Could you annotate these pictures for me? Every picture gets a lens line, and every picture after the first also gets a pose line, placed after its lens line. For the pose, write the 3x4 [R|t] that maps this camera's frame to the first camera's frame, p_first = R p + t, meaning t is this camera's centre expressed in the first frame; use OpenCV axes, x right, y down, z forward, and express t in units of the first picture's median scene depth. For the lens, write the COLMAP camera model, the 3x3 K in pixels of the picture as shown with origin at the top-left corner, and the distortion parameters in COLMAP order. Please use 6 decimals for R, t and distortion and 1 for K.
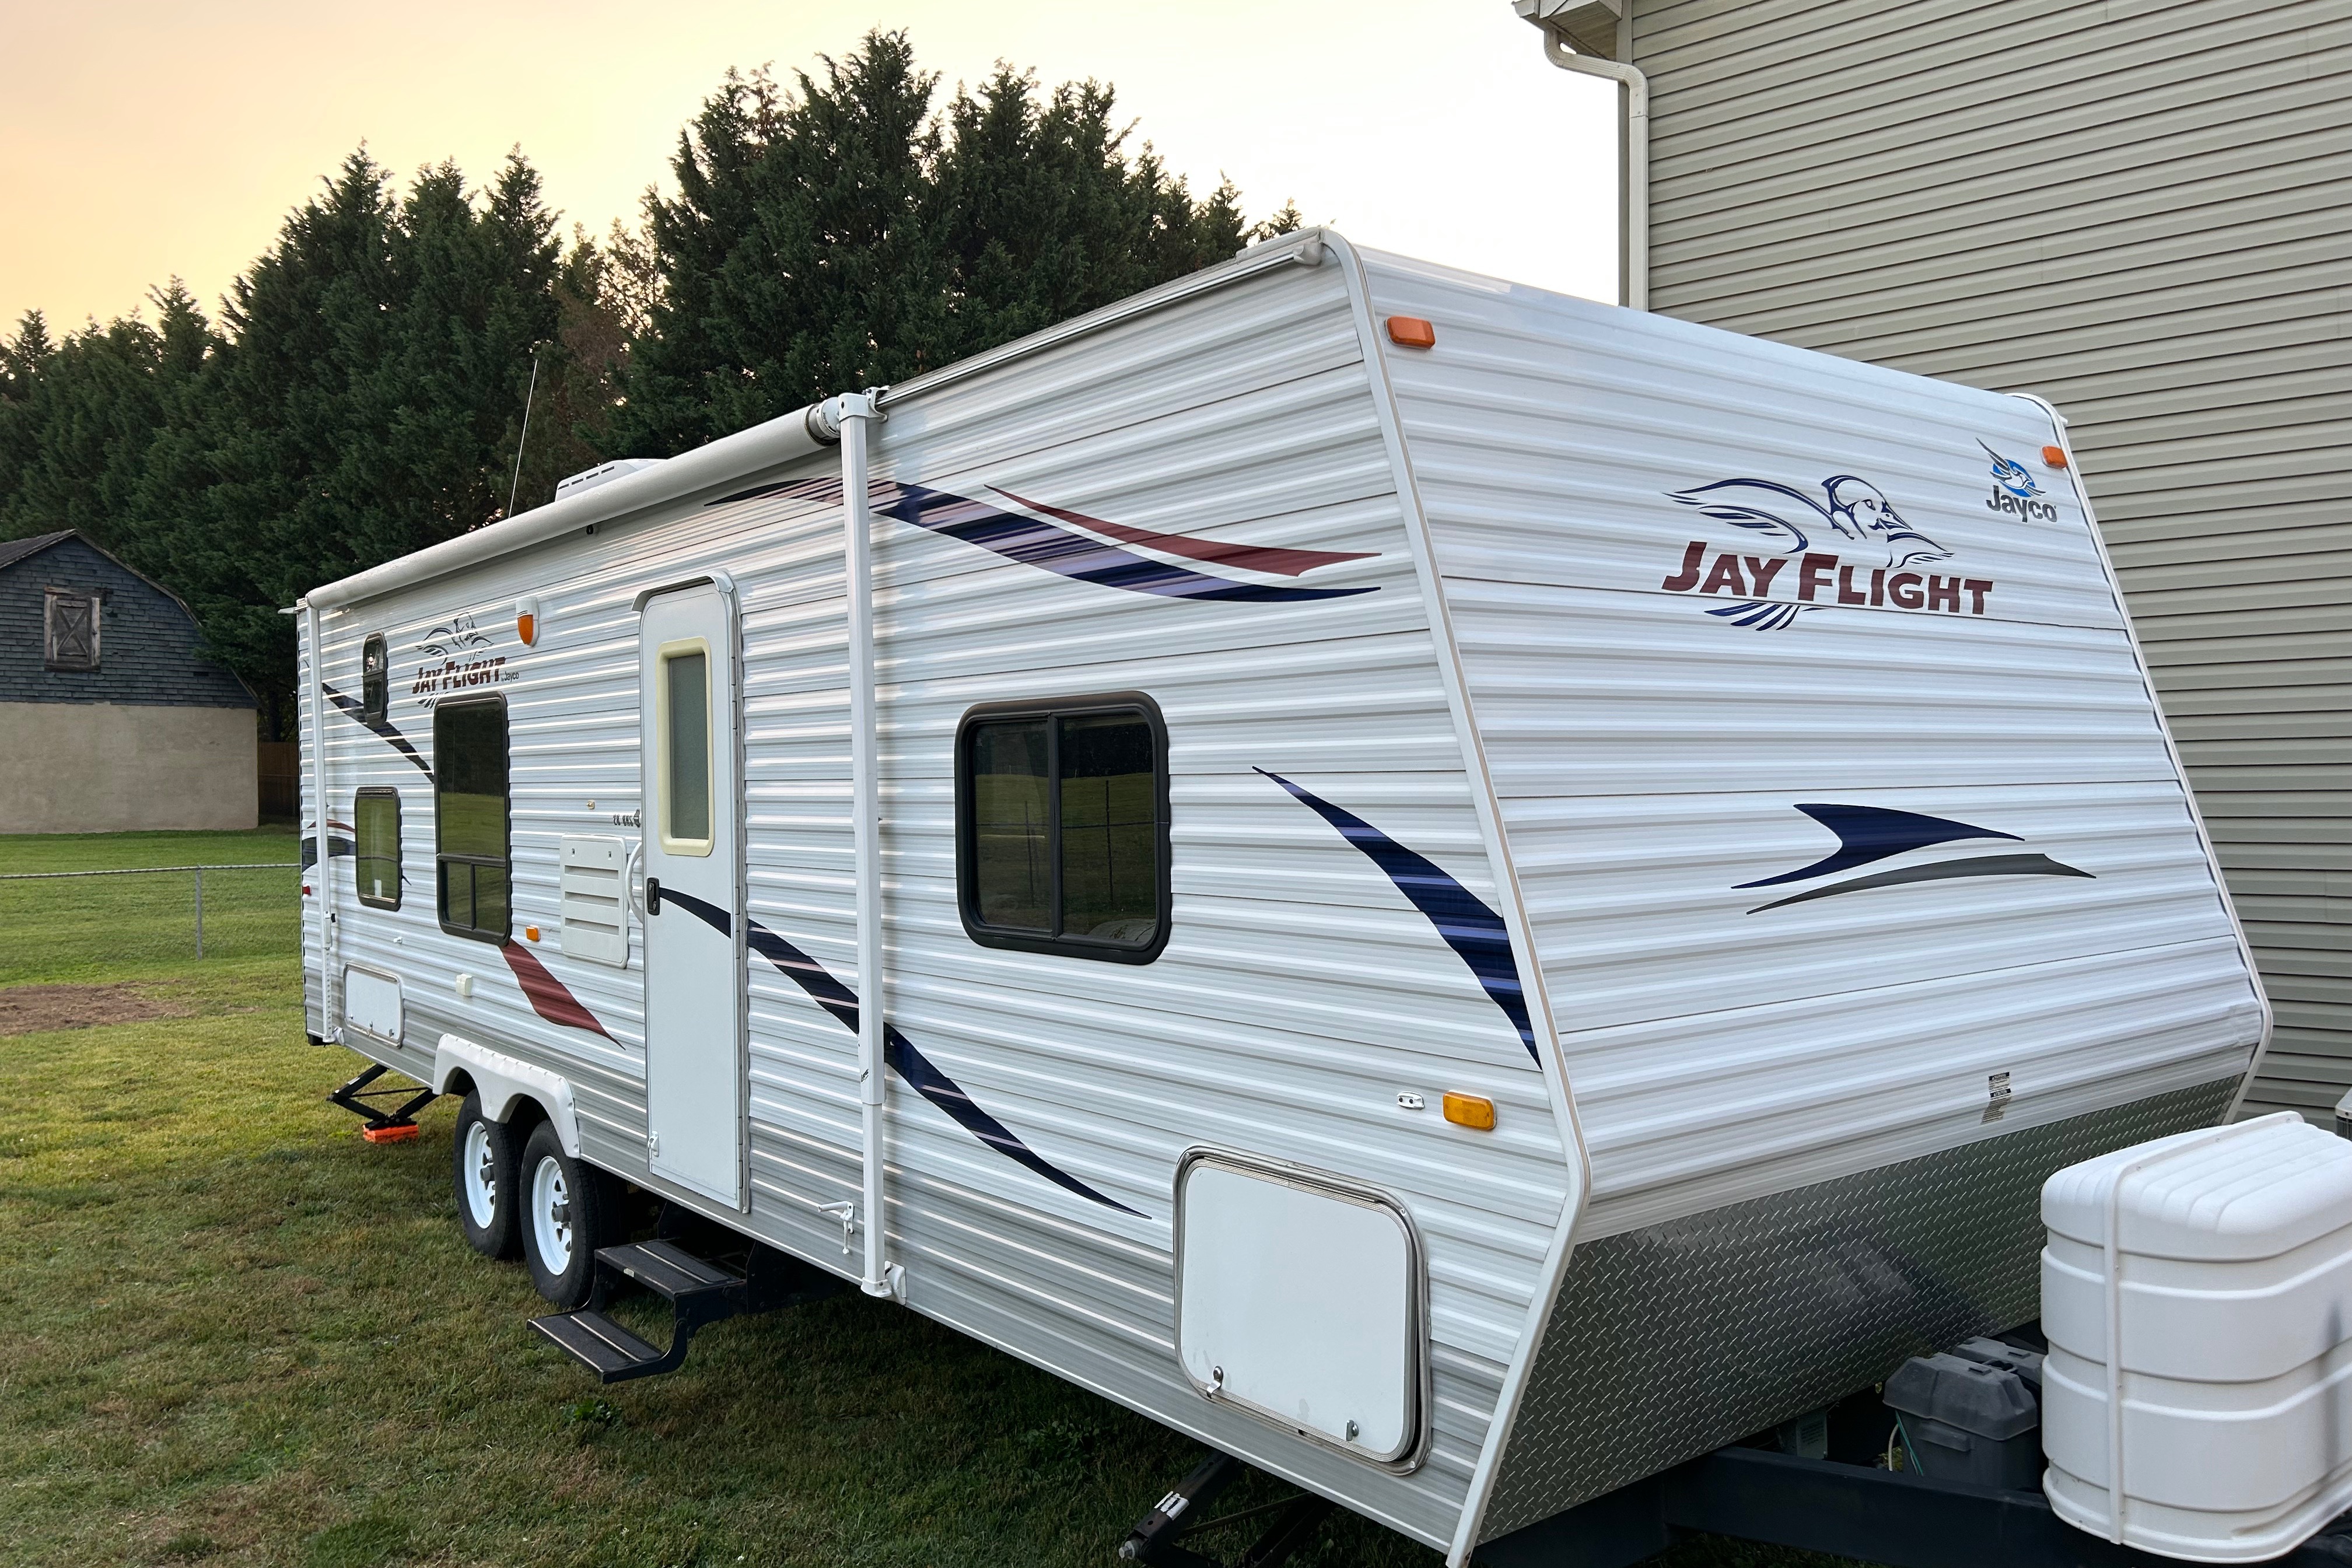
lens RADIAL K [[1787.6, 0, 1193.1], [0, 1787.6, 777.2], [0, 0, 1]] dist [0.018628, -0.001322]
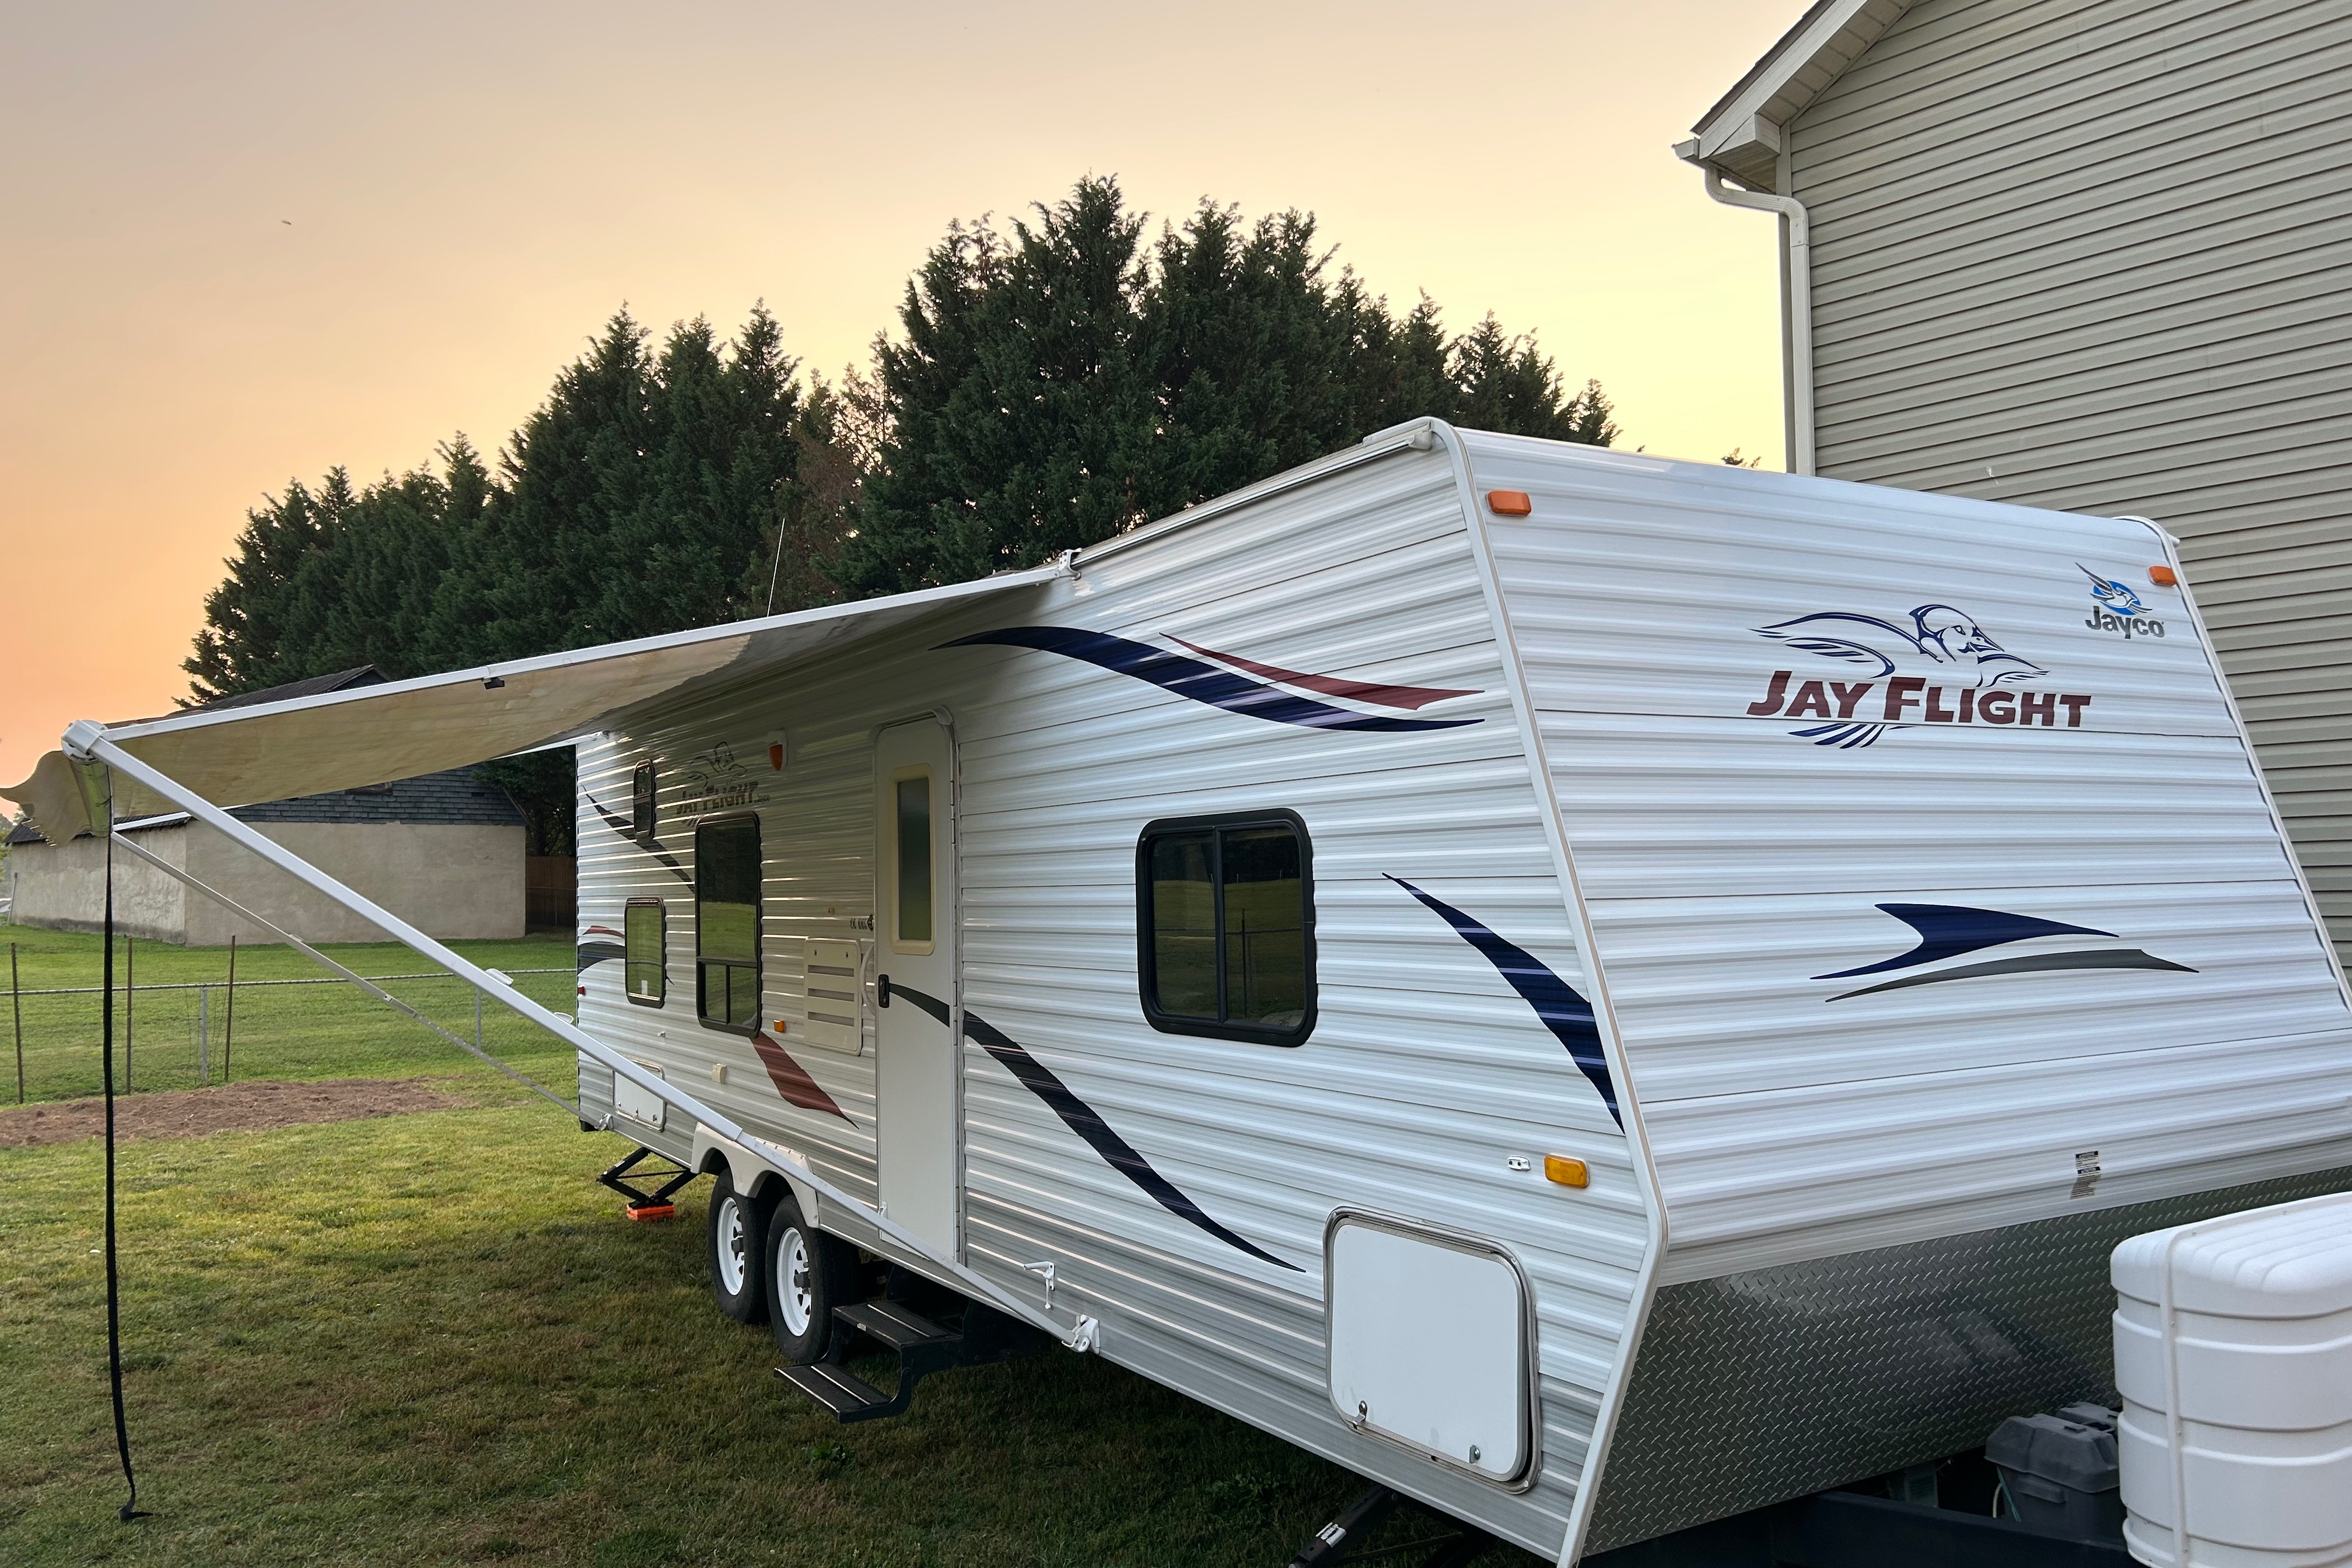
lens RADIAL K [[1780.4, 0, 1168.4], [0, 1780.4, 787.9], [0, 0, 1]] dist [0.052543, -0.063726]
pose [[0.991053, -0.014691, -0.132656, 0.024783], [0.007599, 0.998522, -0.053812, -0.000200], [0.133250, 0.052322, 0.989700, -0.084839]]
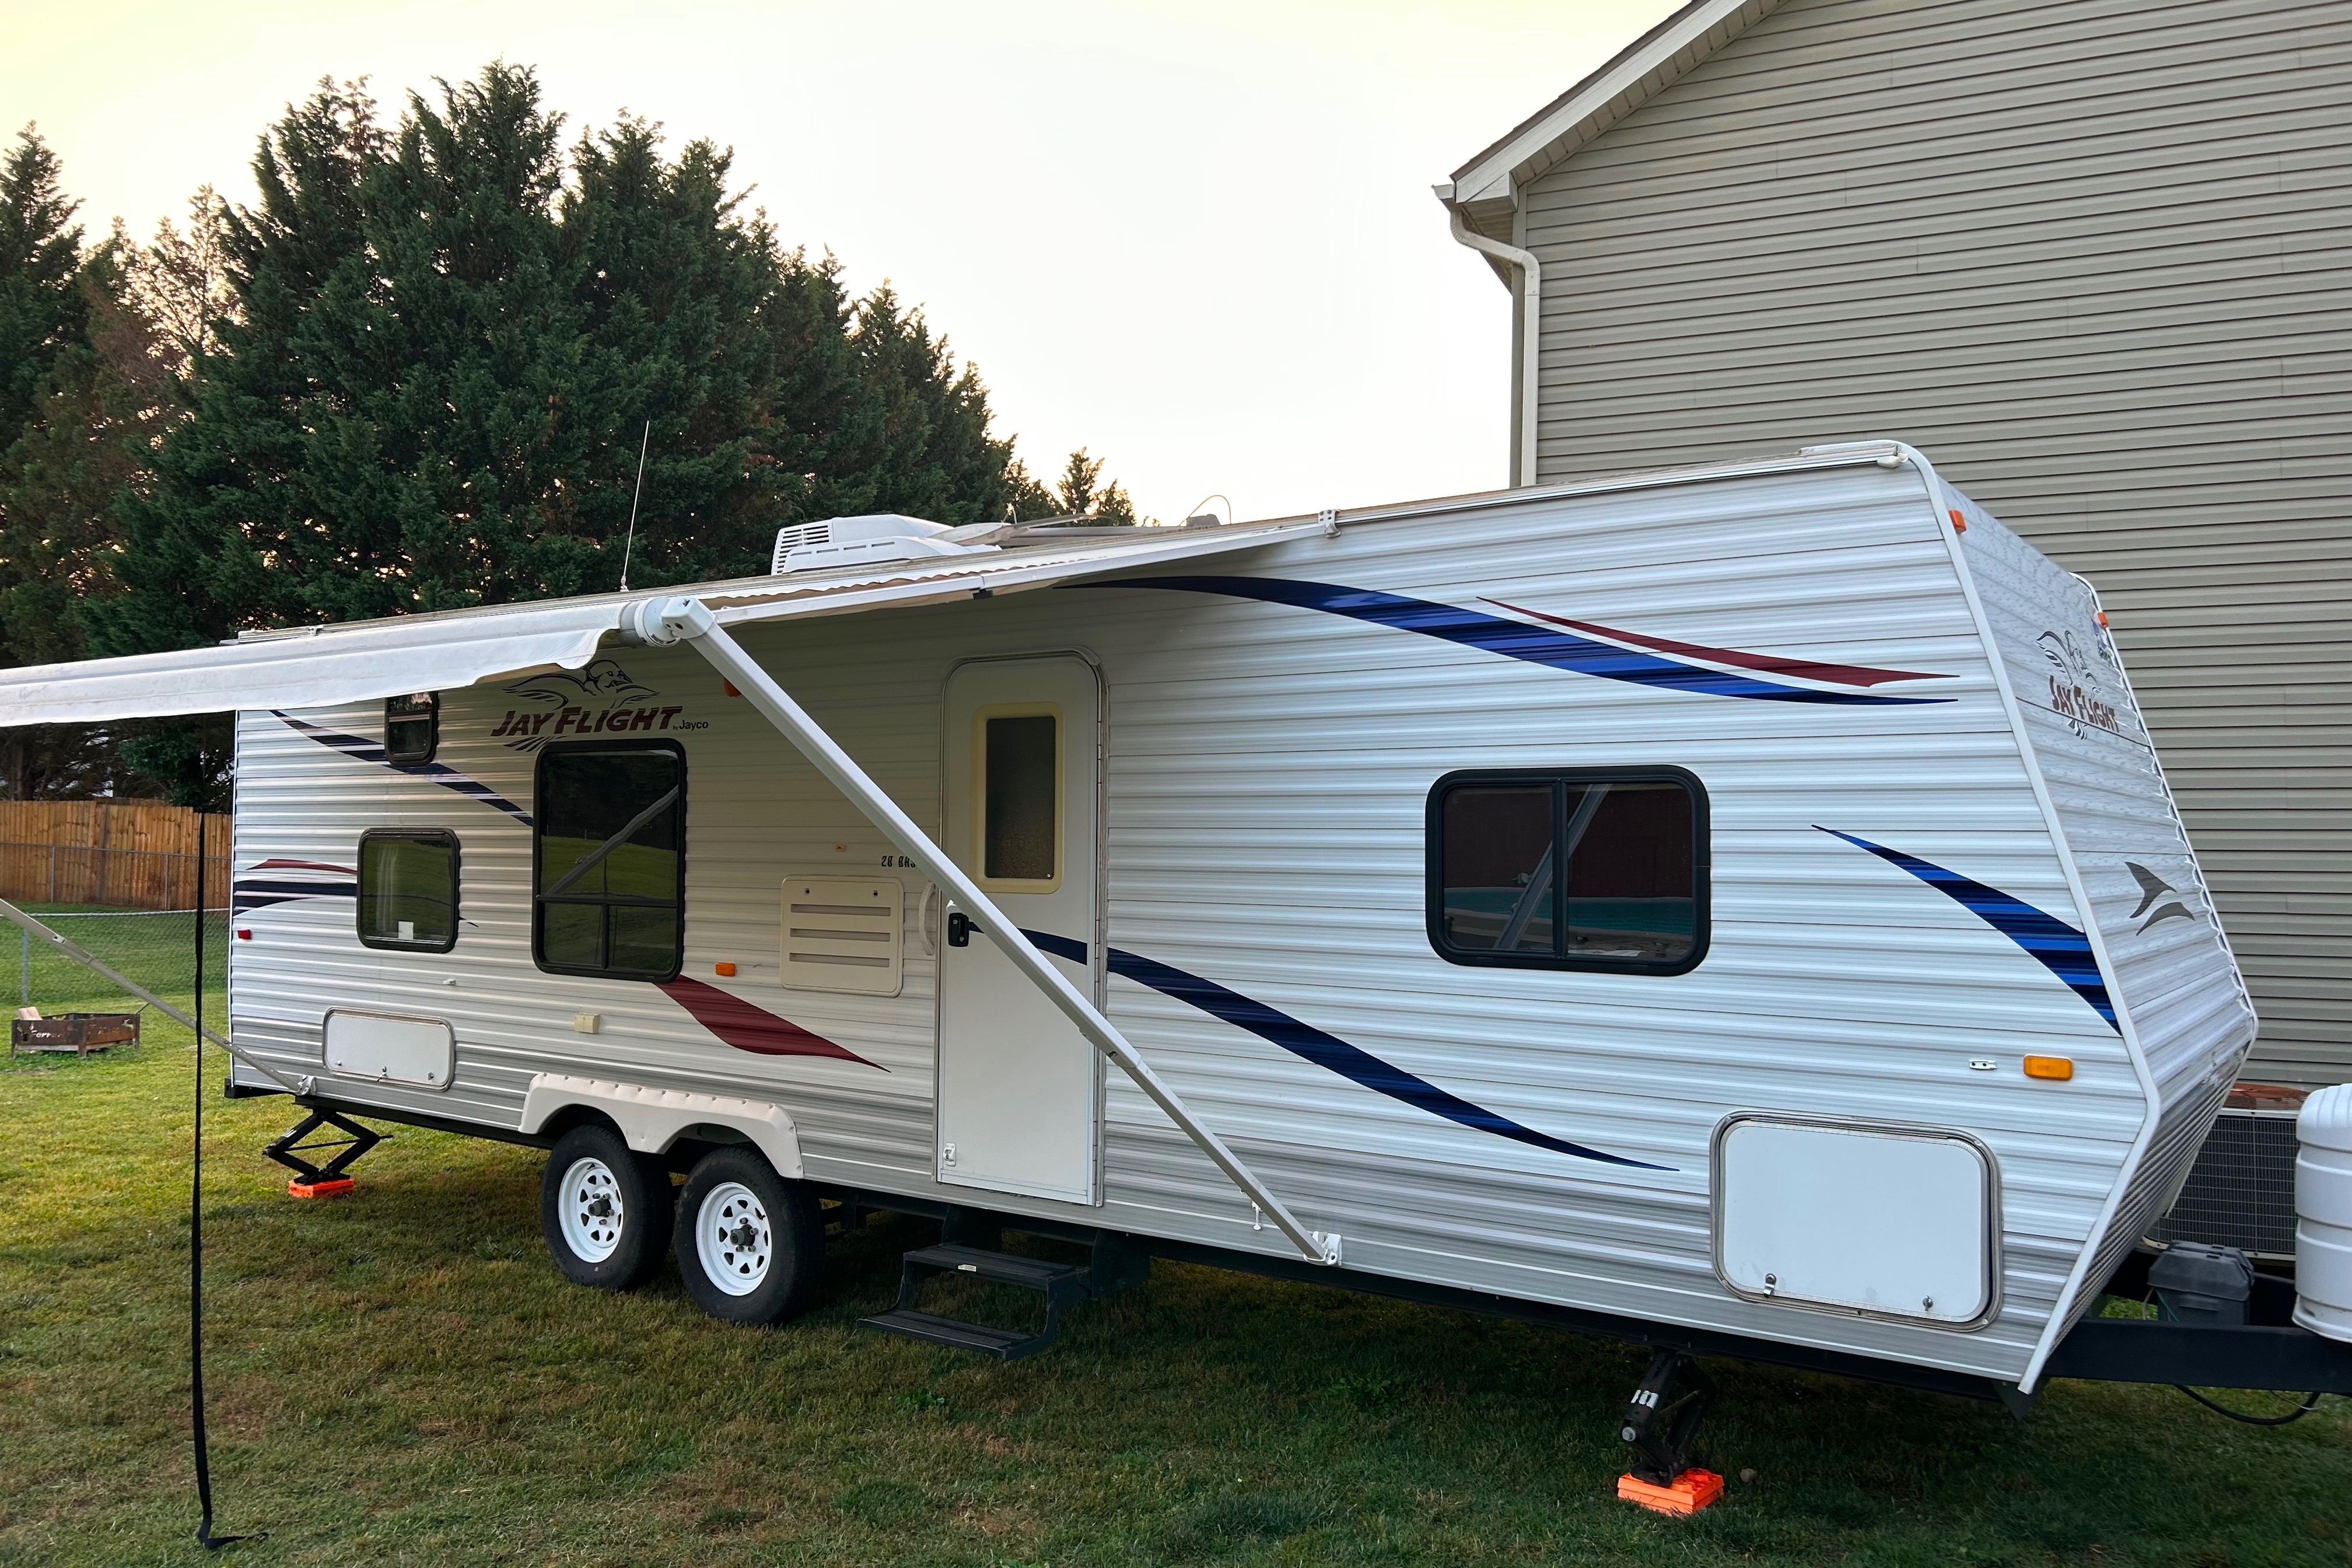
lens RADIAL K [[1780.4, 0, 1168.4], [0, 1780.4, 787.9], [0, 0, 1]] dist [0.052543, -0.063726]
pose [[0.958948, 0.032771, 0.281682, -0.412439], [-0.022908, 0.999006, -0.038239, 0.014561], [-0.282656, 0.030217, 0.958745, -0.084805]]
